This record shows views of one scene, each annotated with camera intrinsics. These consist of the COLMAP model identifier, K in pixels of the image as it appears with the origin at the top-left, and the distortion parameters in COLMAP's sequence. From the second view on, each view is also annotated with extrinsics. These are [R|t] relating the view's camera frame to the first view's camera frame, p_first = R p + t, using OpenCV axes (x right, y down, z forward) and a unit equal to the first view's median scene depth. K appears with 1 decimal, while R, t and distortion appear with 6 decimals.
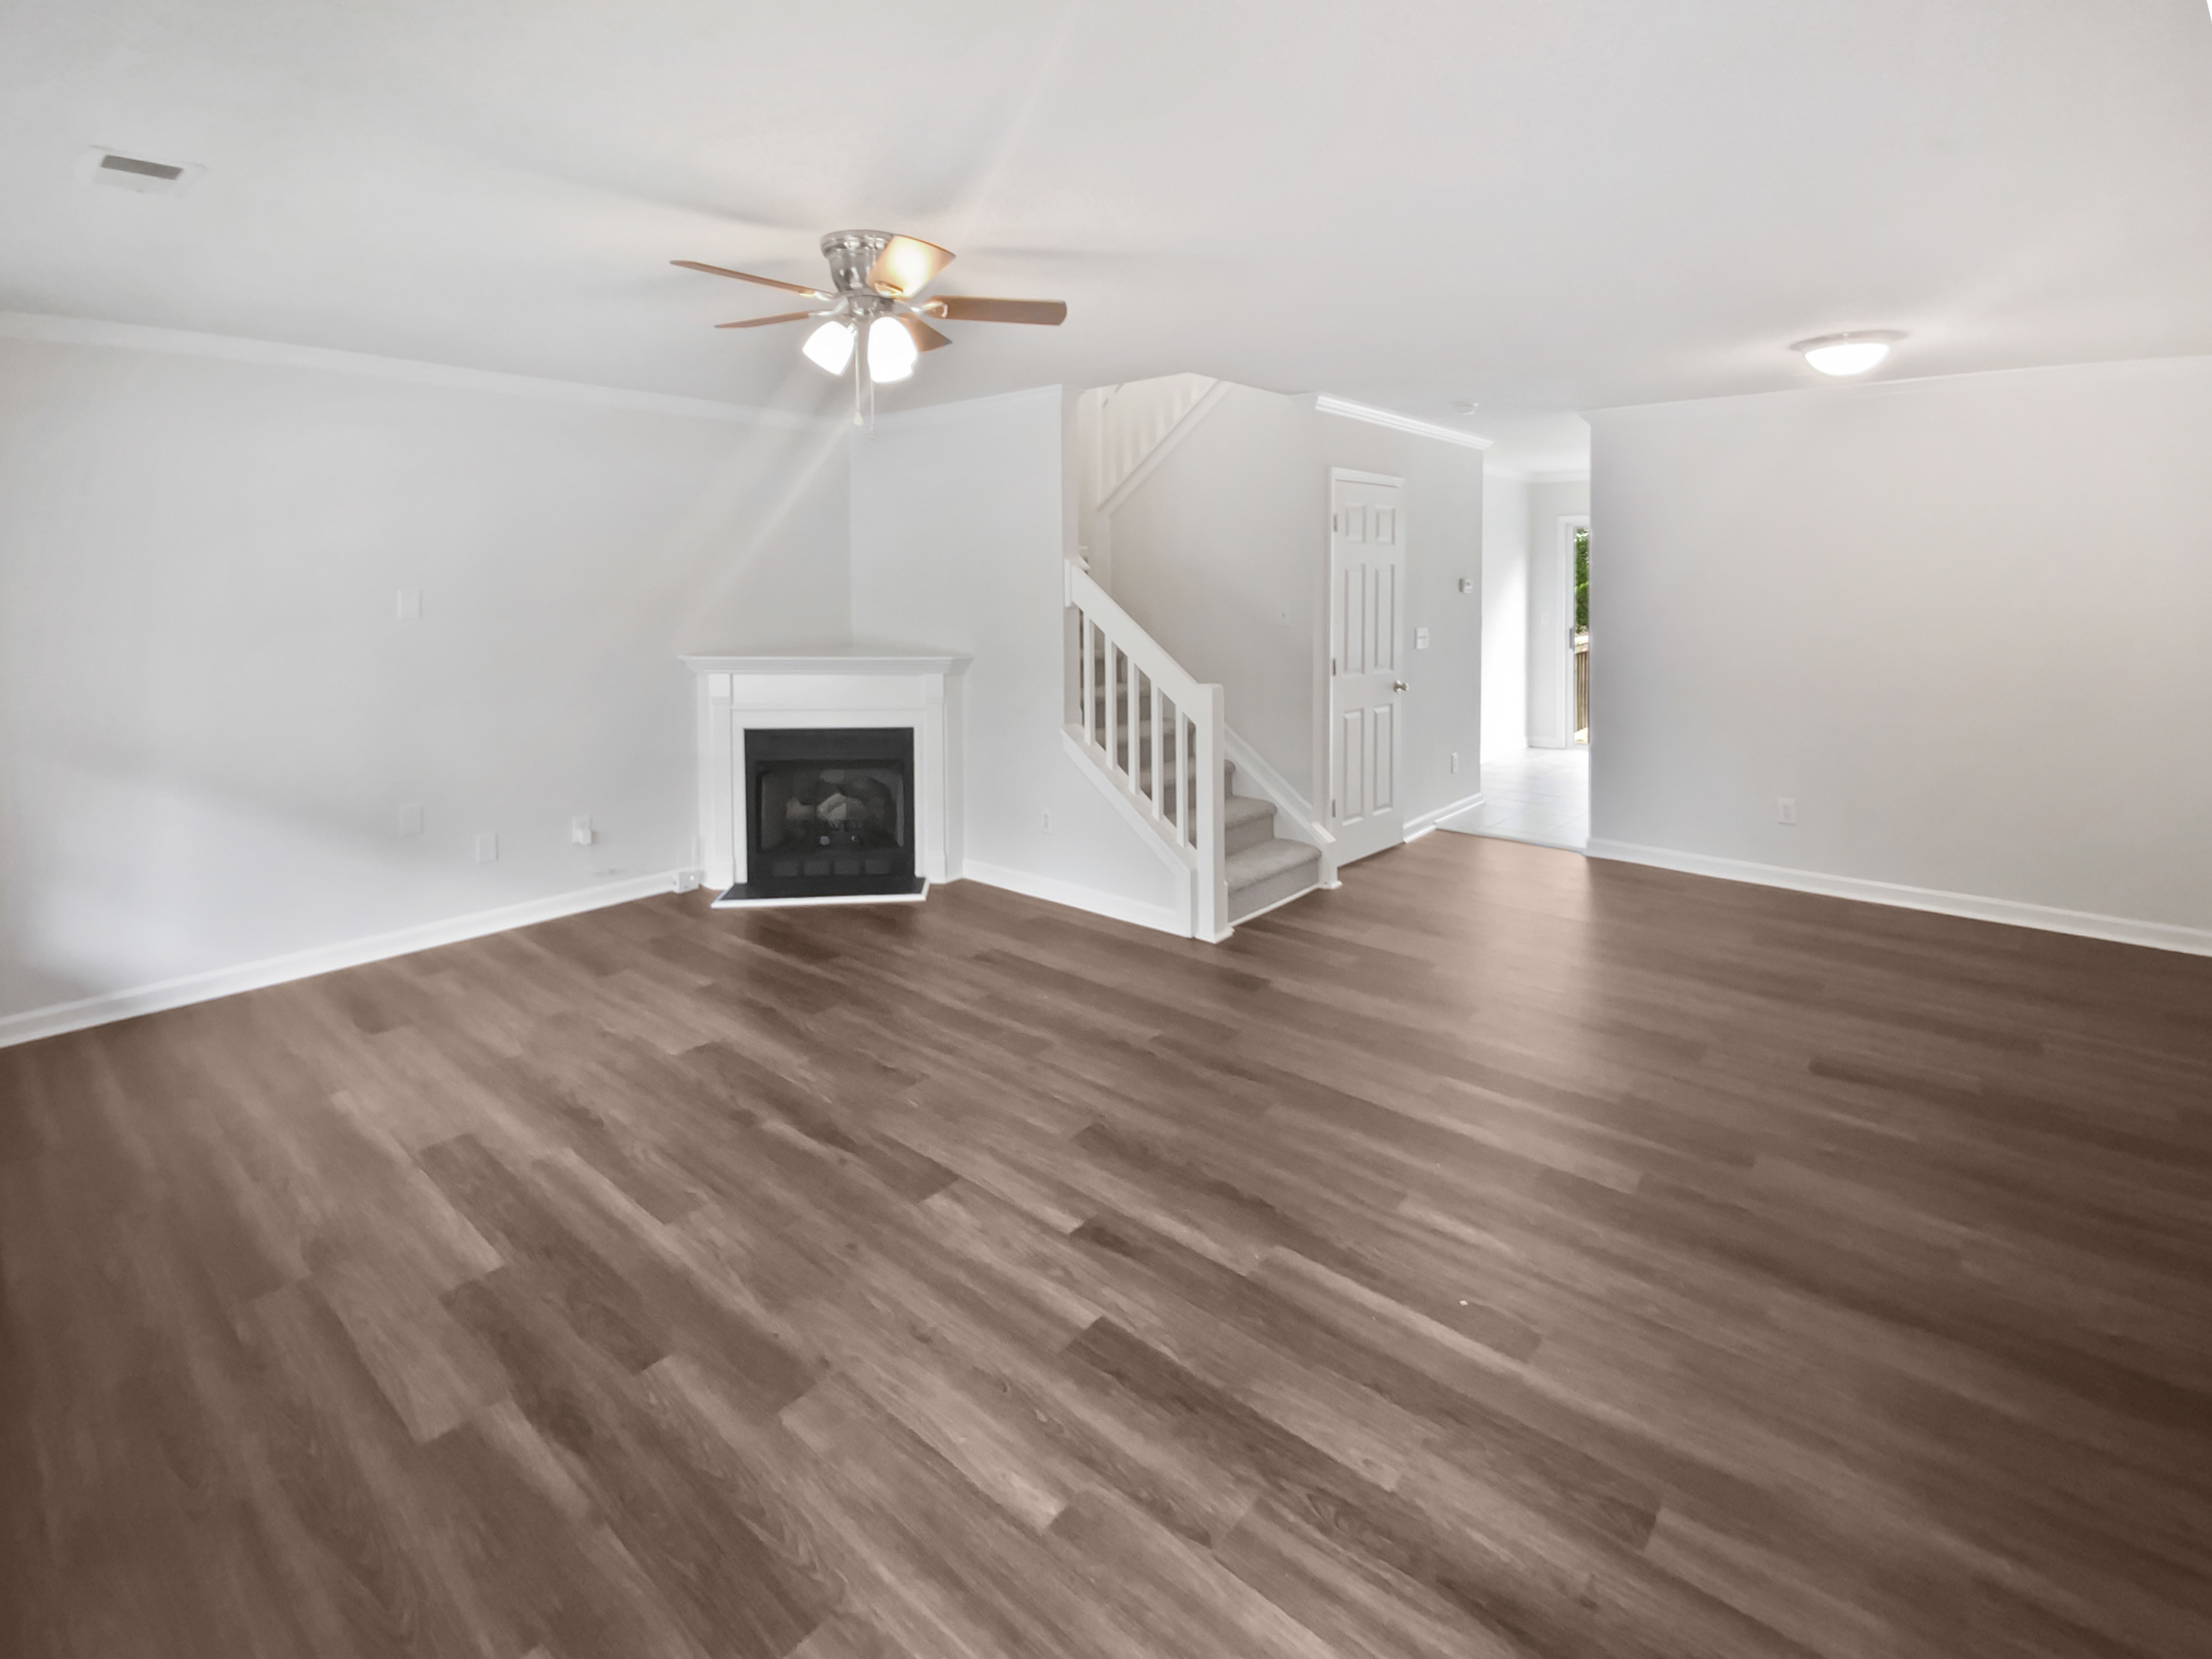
lens RADIAL K [[1025.6, 0, 1102.9], [0, 1025.6, 829.6], [0, 0, 1]] dist [0.019782, 0.000029]
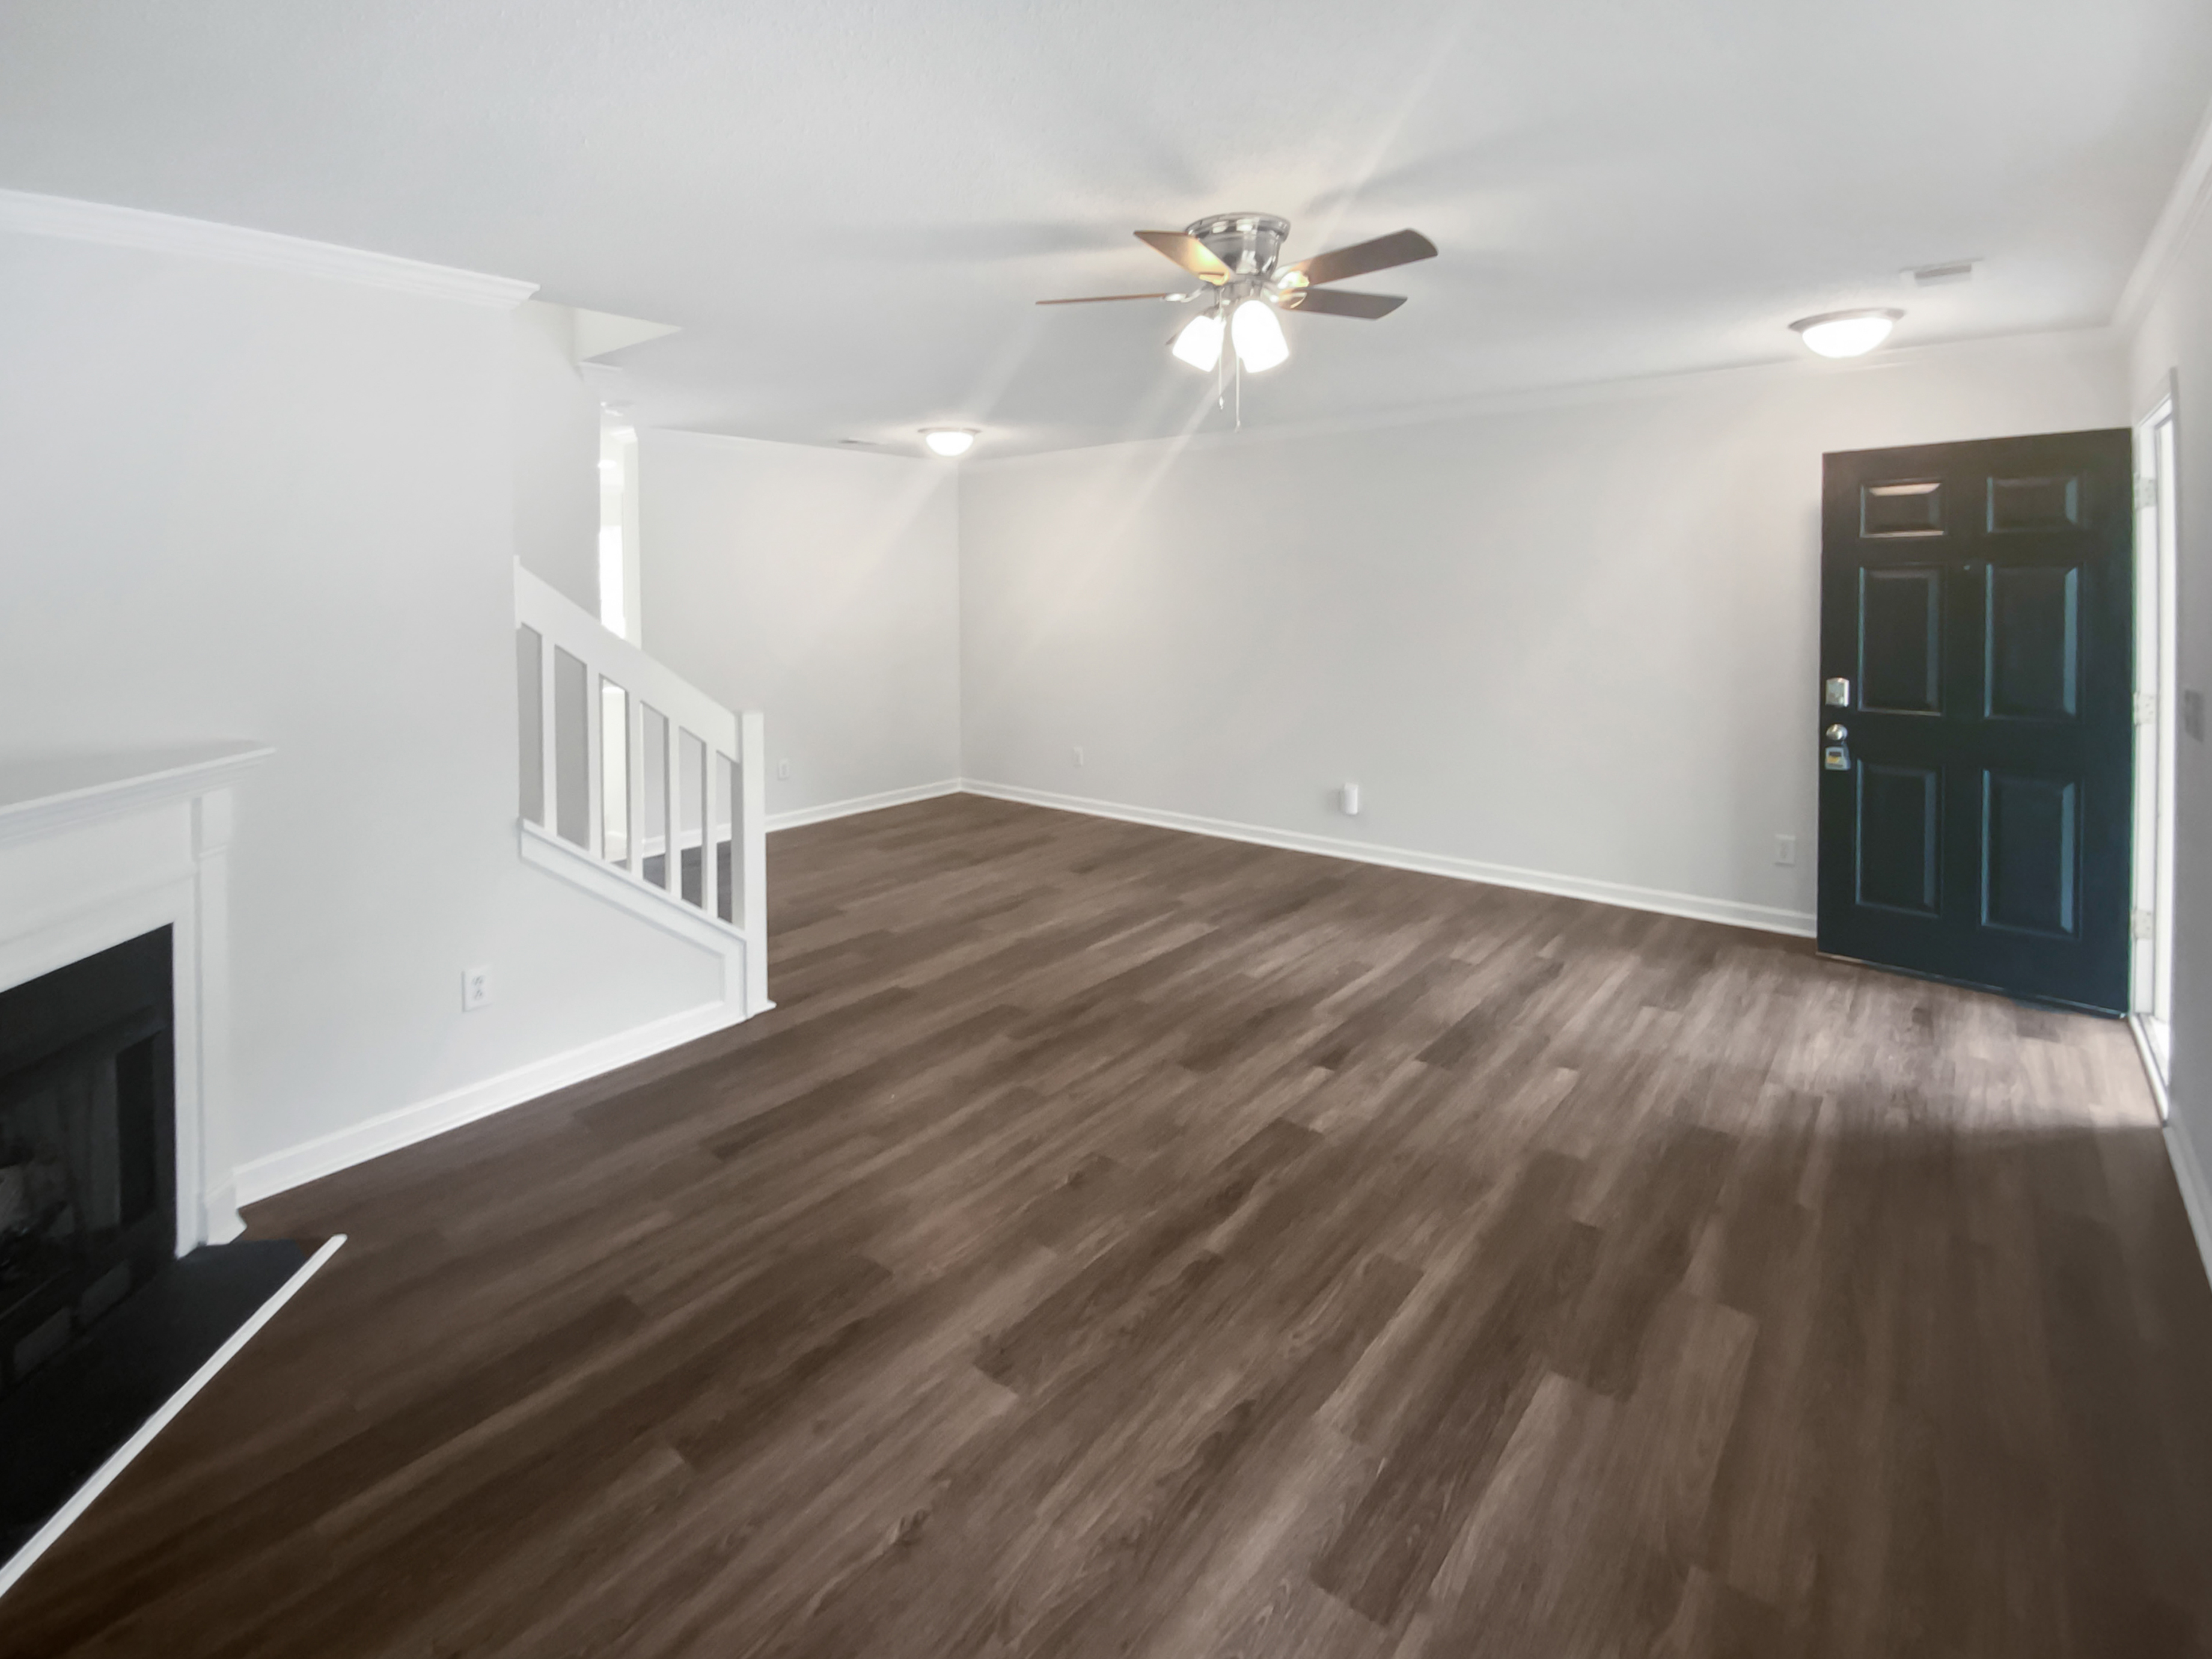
lens RADIAL K [[1025.6, 0, 1102.9], [0, 1025.6, 829.6], [0, 0, 1]] dist [0.019782, 0.000029]
pose [[-0.026075, -0.229256, 0.973017, -1.199371], [0.250330, 0.940838, 0.228383, -0.268361], [-0.967809, 0.249530, 0.032857, 1.125240]]
